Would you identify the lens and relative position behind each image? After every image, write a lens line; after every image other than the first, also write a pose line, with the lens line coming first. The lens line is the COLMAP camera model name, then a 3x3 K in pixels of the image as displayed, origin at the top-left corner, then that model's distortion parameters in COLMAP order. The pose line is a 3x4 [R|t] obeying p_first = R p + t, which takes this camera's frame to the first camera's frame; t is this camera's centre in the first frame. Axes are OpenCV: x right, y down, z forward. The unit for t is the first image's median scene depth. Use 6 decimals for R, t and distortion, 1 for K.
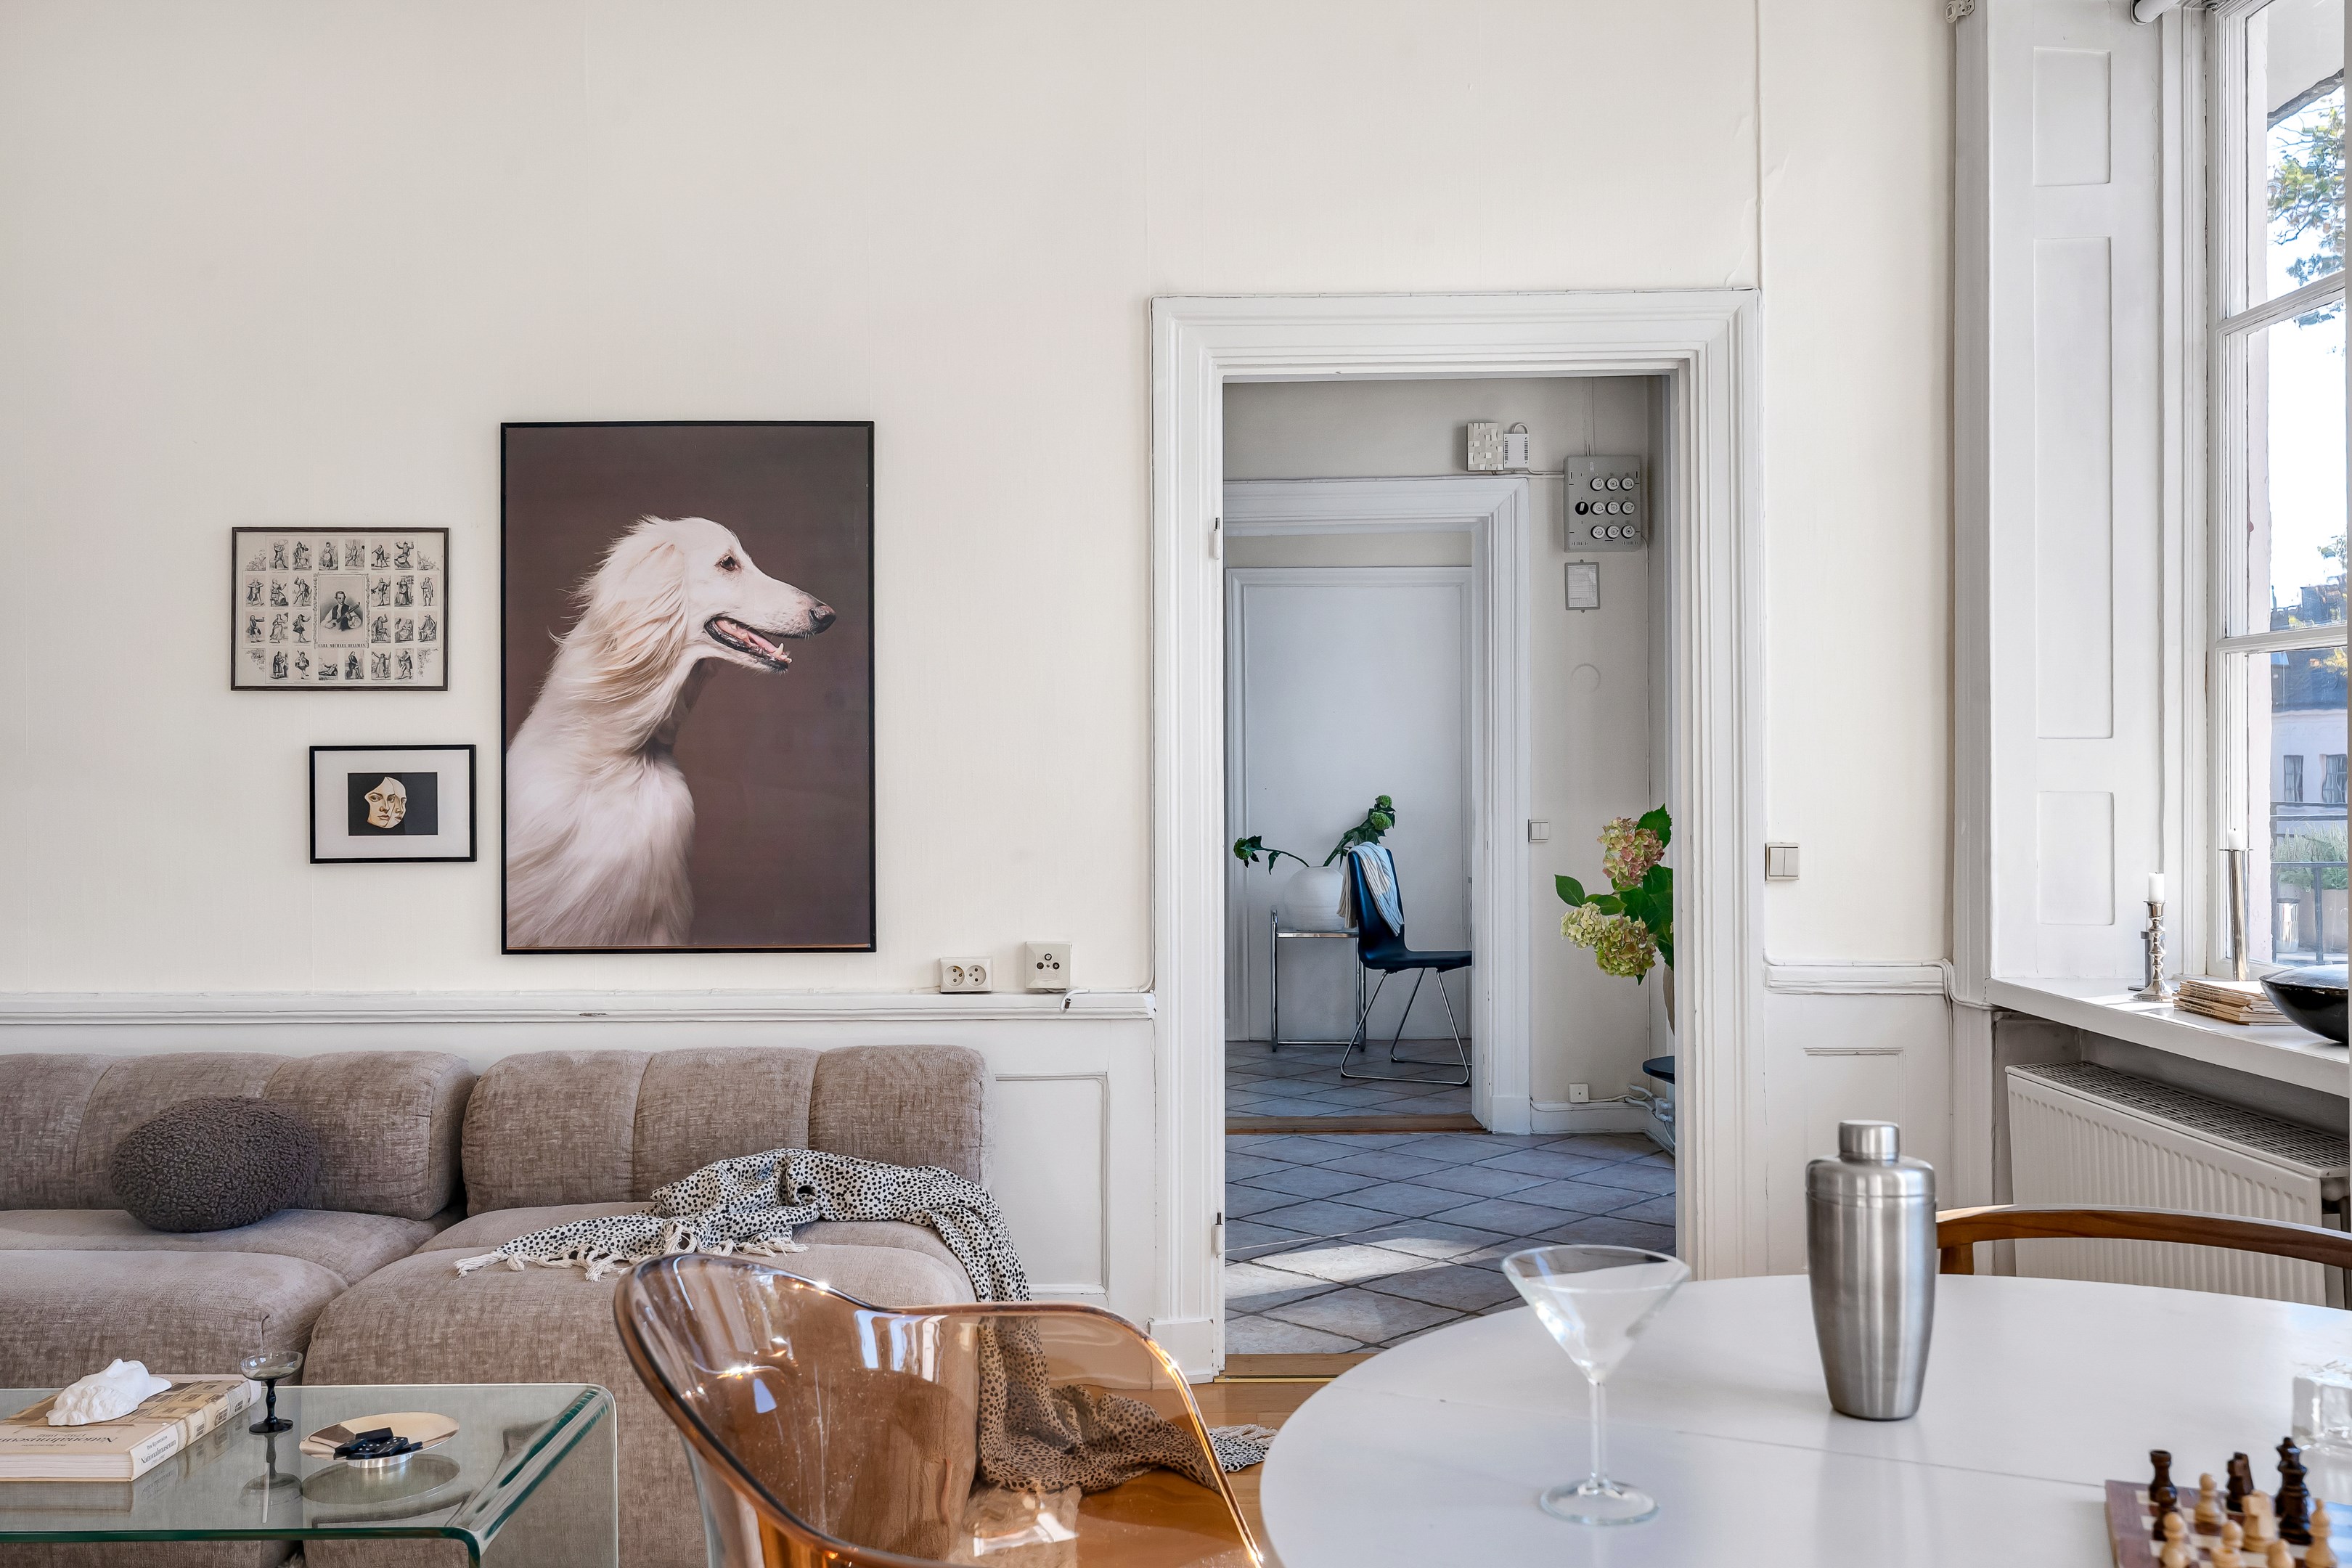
lens RADIAL K [[1338.5, 0, 1176.0], [0, 1338.5, 784.0], [0, 0, 1]] dist [-0.003052, -0.000526]
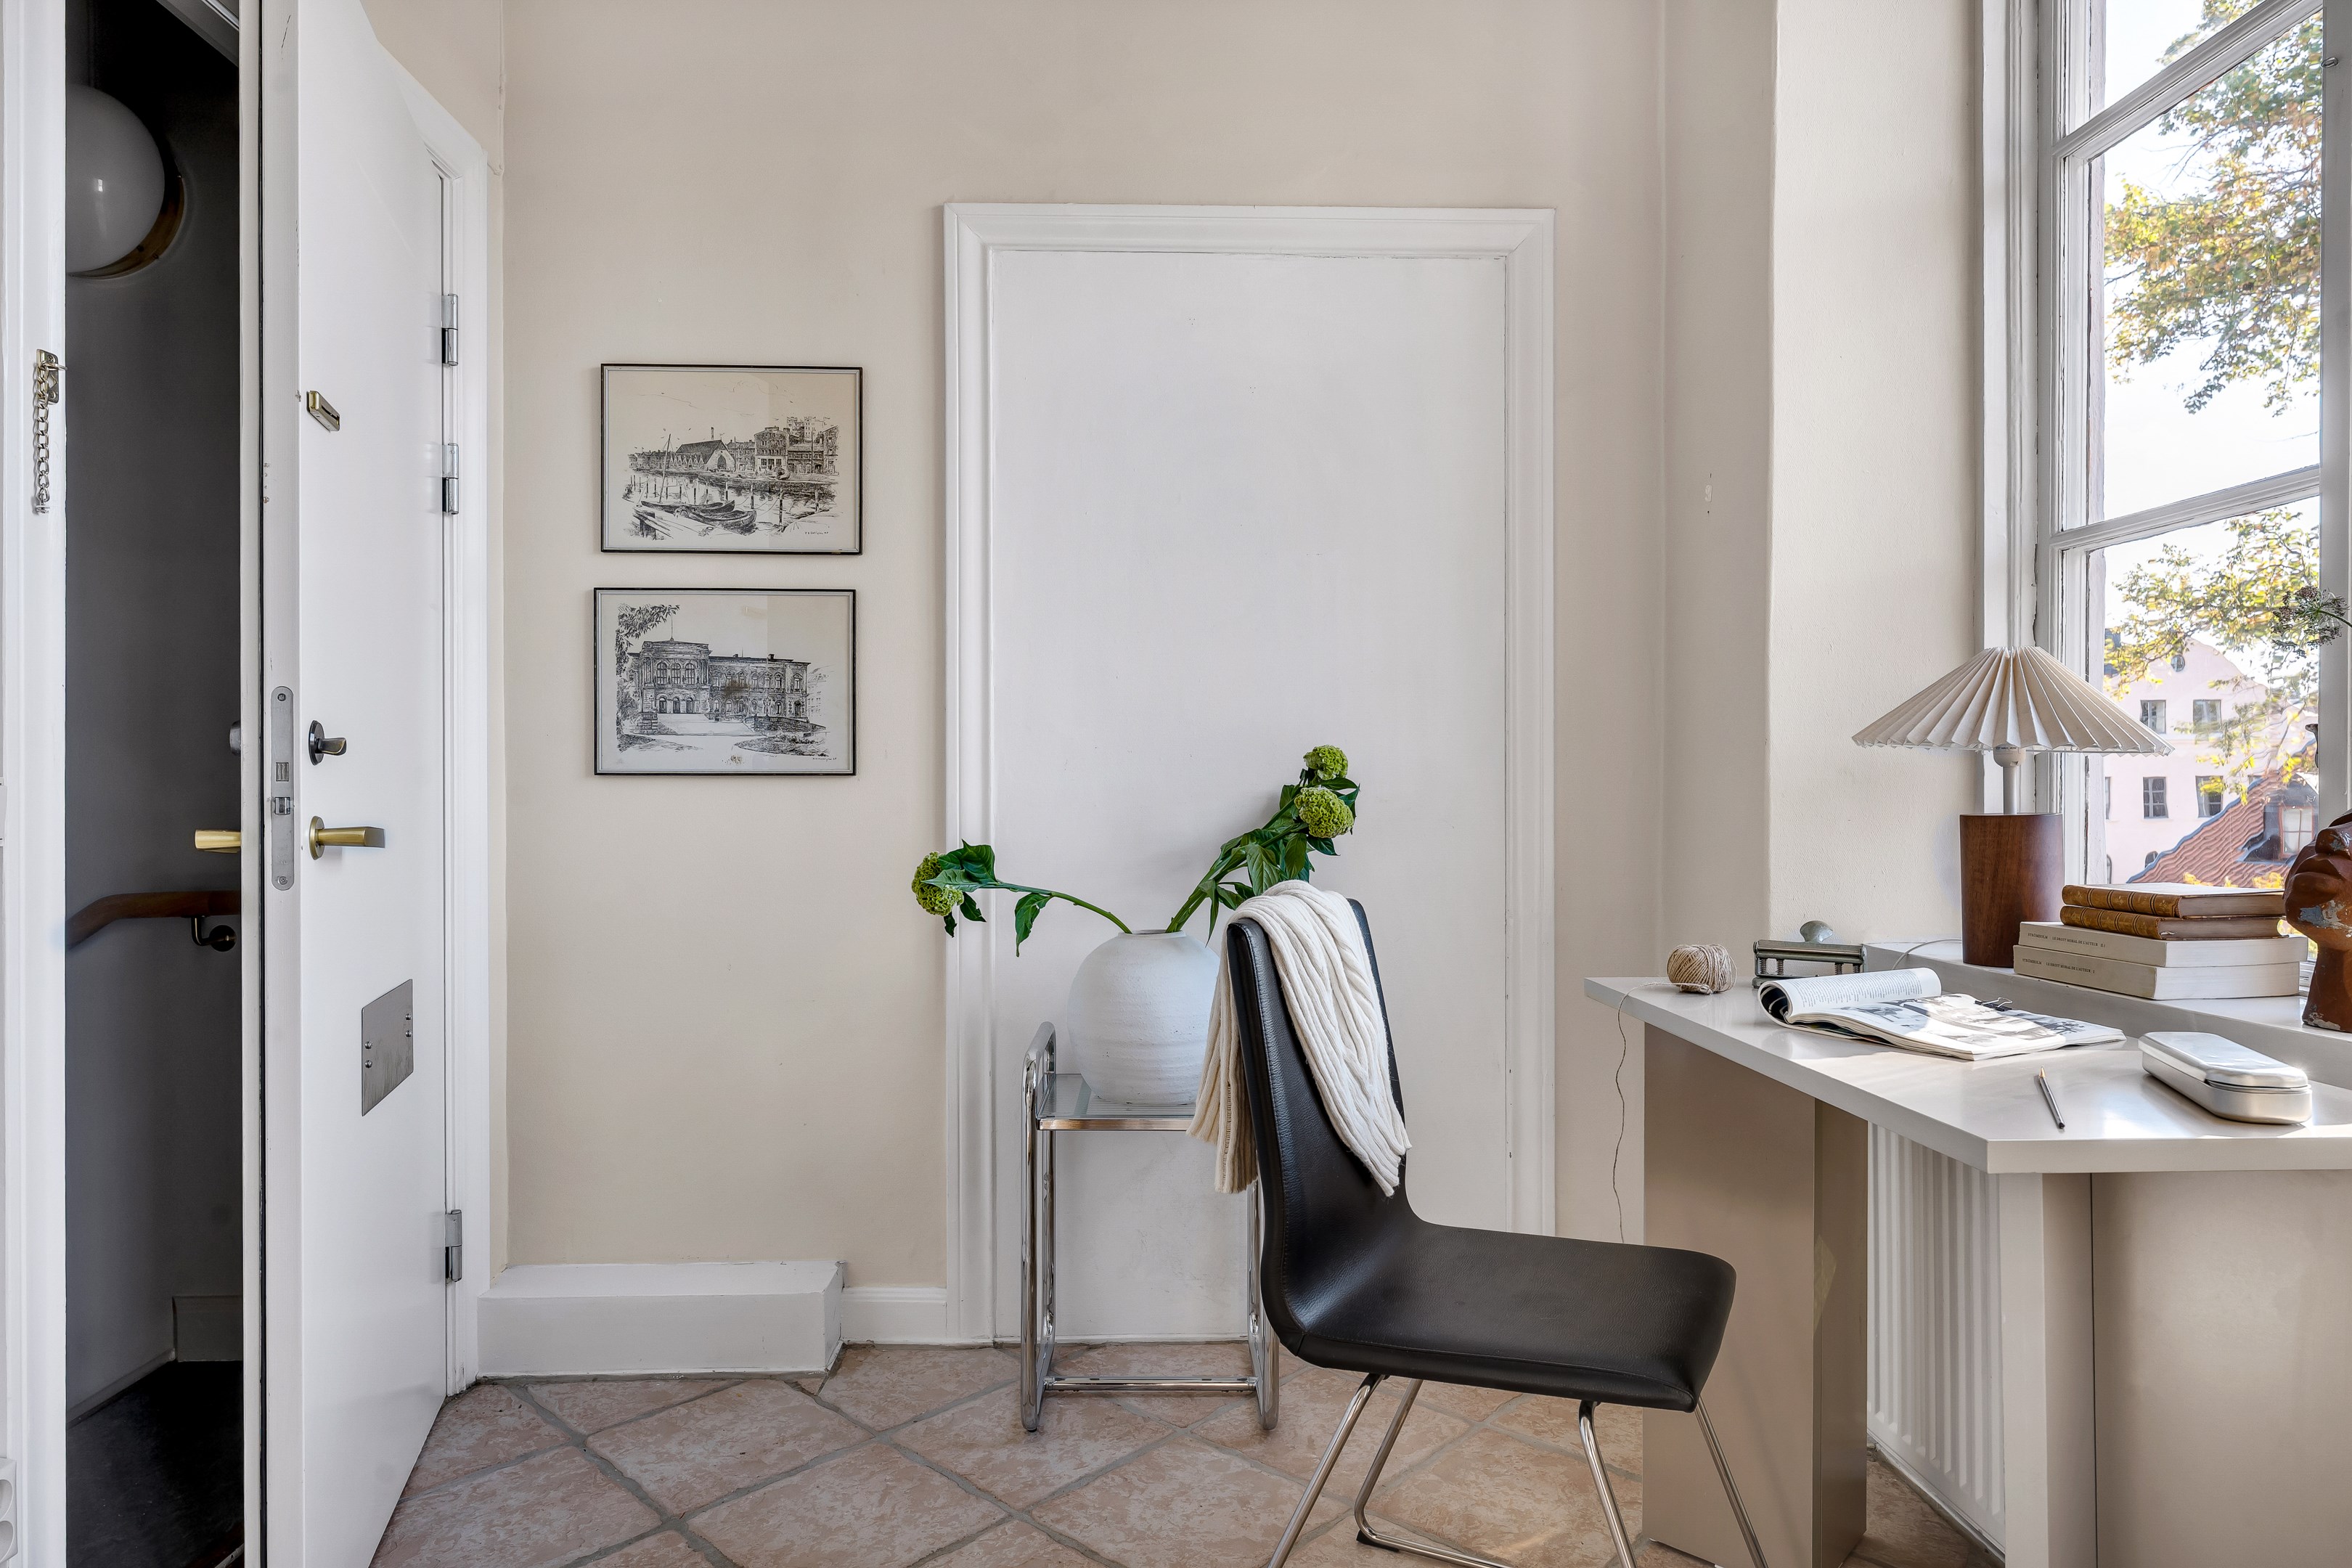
lens RADIAL K [[1338.5, 0, 1176.0], [0, 1338.5, 784.0], [0, 0, 1]] dist [-0.003052, -0.000526]
pose [[0.996863, 0.010625, 0.078432, 0.084197], [-0.010547, 0.999943, -0.001419, 0.020710], [-0.078442, 0.000587, 0.996918, 0.635136]]
